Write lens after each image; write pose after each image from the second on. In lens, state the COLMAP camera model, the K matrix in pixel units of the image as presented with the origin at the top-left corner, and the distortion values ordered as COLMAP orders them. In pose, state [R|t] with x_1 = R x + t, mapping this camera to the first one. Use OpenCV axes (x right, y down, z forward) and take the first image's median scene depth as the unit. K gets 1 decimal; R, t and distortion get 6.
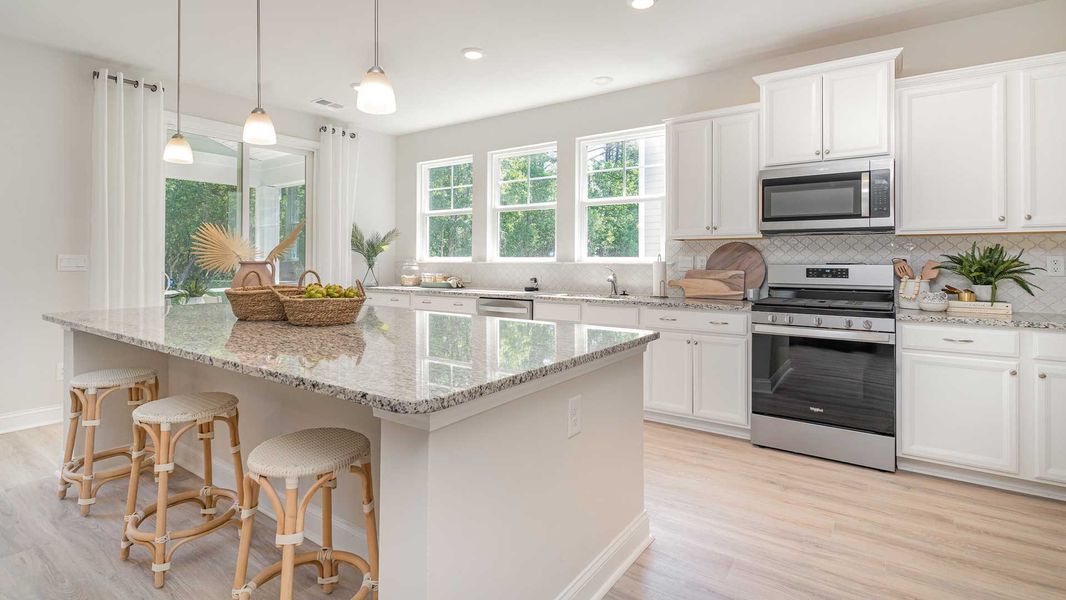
lens RADIAL K [[510.1, 0, 532.6], [0, 510.1, 256.7], [0, 0, 1]] dist [0.001684, 0.000760]
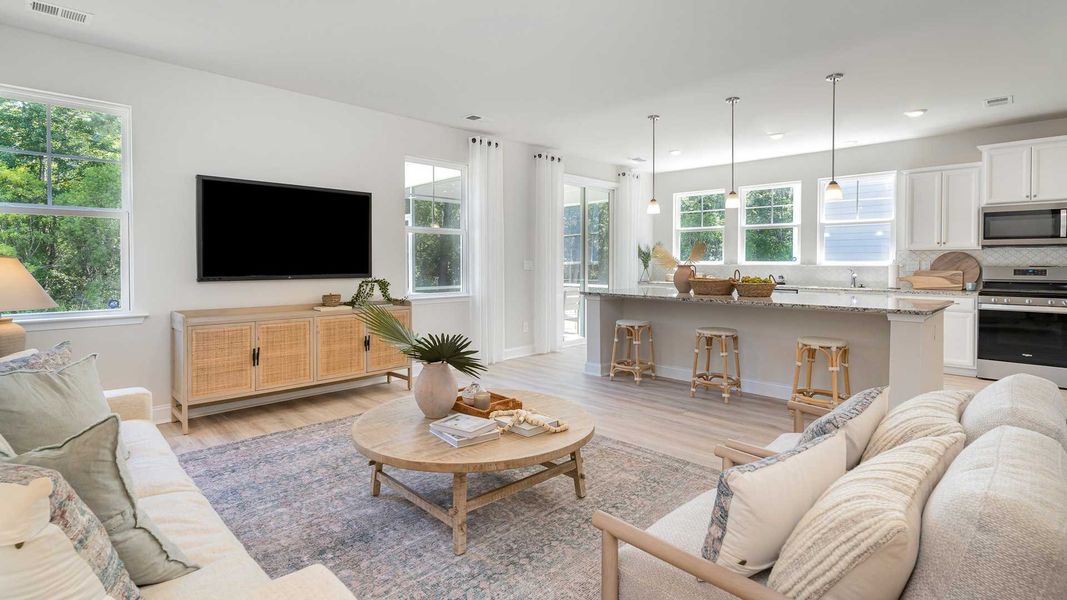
lens RADIAL K [[510.6, 0, 531.0], [0, 510.6, 269.7], [0, 0, 1]] dist [0.001684, 0.000760]
pose [[0.986780, 0.002115, -0.162054, -0.626502], [0.001476, 0.999756, 0.022033, -0.011811], [0.162061, -0.021981, 0.986536, -0.730905]]
